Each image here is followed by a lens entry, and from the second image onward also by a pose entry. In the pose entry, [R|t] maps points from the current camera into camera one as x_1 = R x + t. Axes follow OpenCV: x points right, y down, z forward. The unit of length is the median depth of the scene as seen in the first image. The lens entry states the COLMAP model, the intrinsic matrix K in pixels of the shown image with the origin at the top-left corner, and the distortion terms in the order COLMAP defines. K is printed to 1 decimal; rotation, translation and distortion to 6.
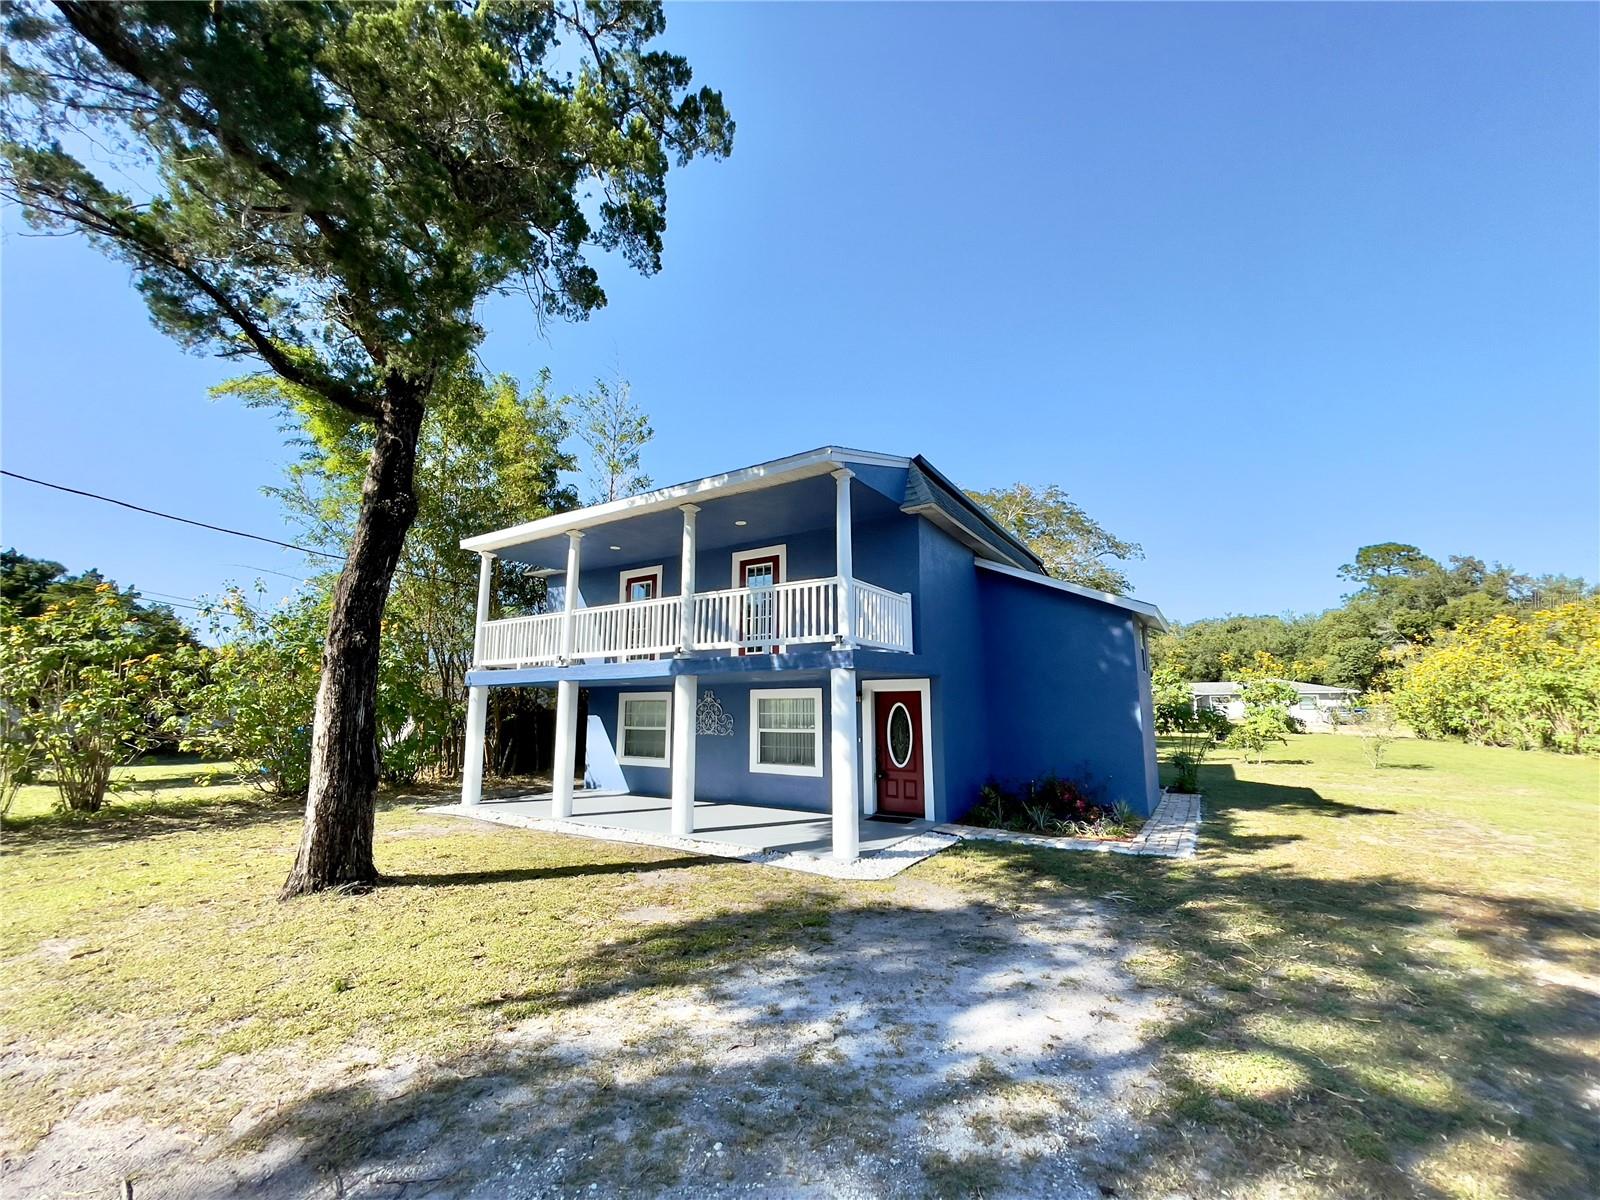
lens RADIAL K [[645.4, 0, 799.4], [0, 645.4, 594.9], [0, 0, 1]] dist [-0.001448, 0.005044]
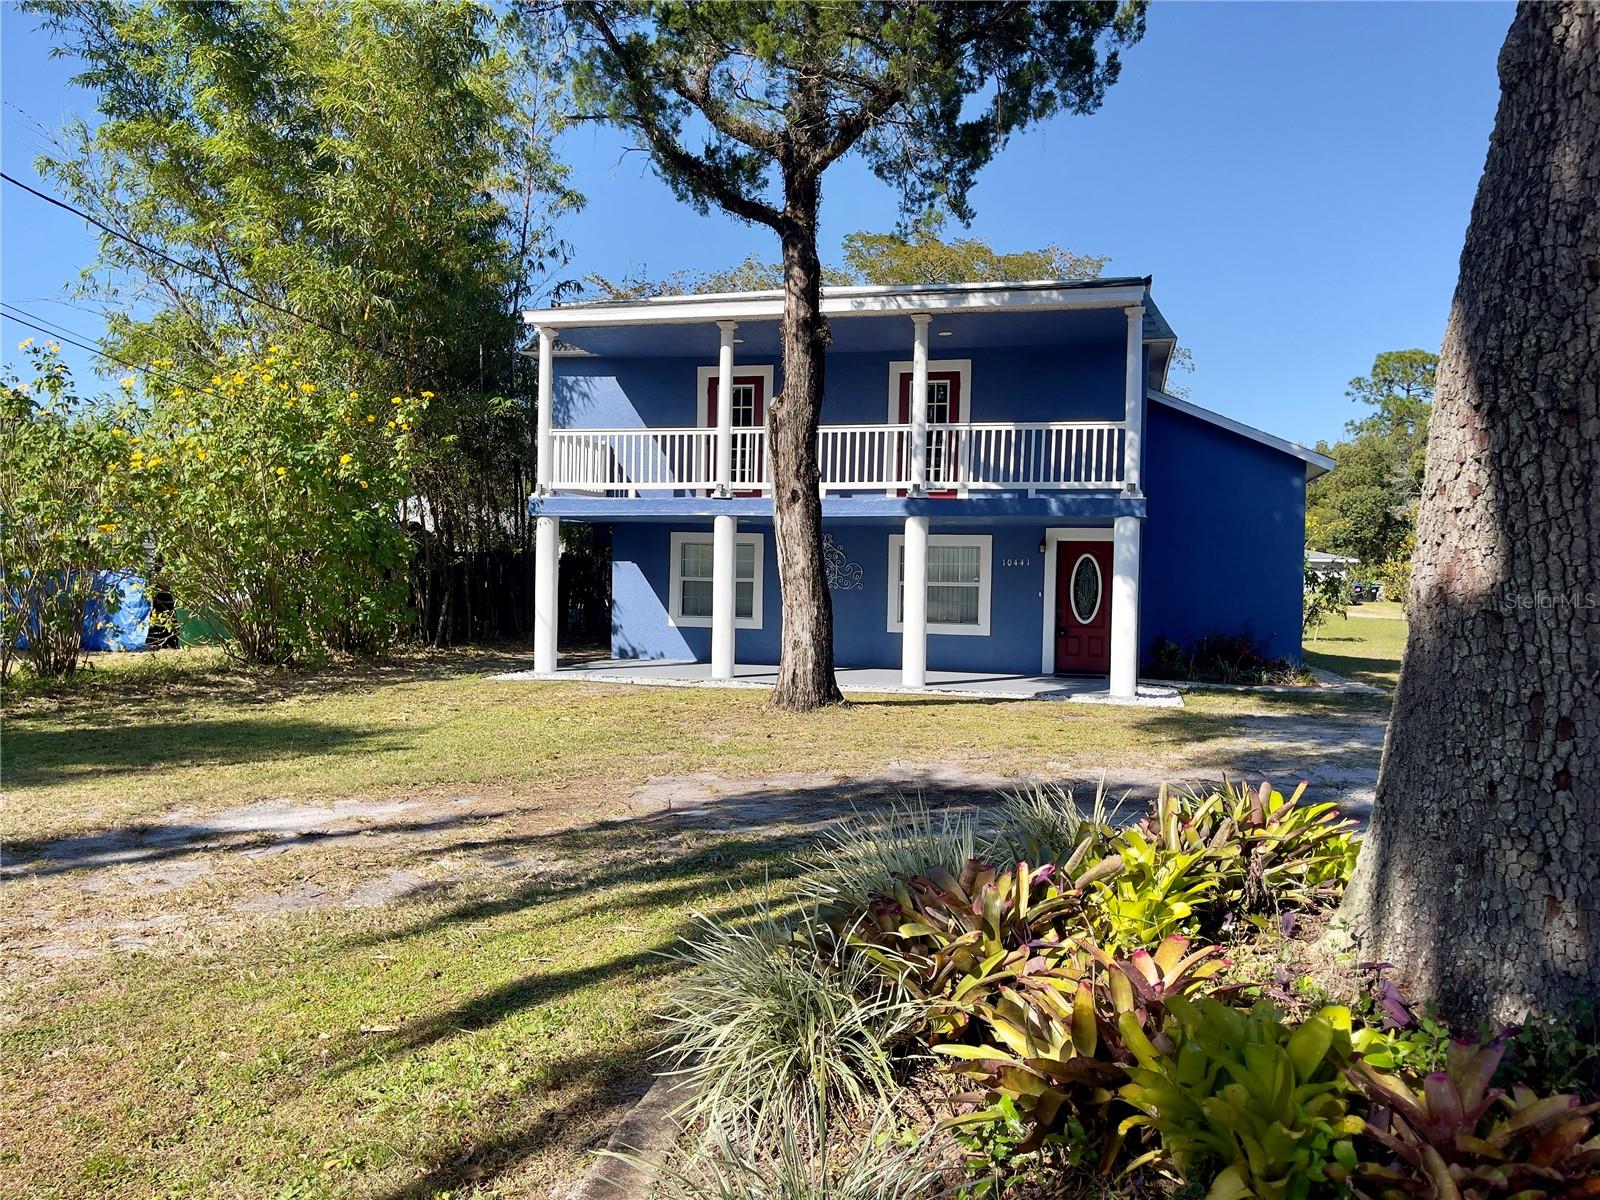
lens RADIAL K [[1210.9, 0, 809.6], [0, 1210.9, 606.8], [0, 0, 1]] dist [0.026297, -0.001106]
pose [[0.948583, 0.013081, 0.316258, -0.708433], [-0.076158, 0.979226, 0.187924, -0.045701], [-0.307230, -0.202347, 0.929874, -0.435134]]
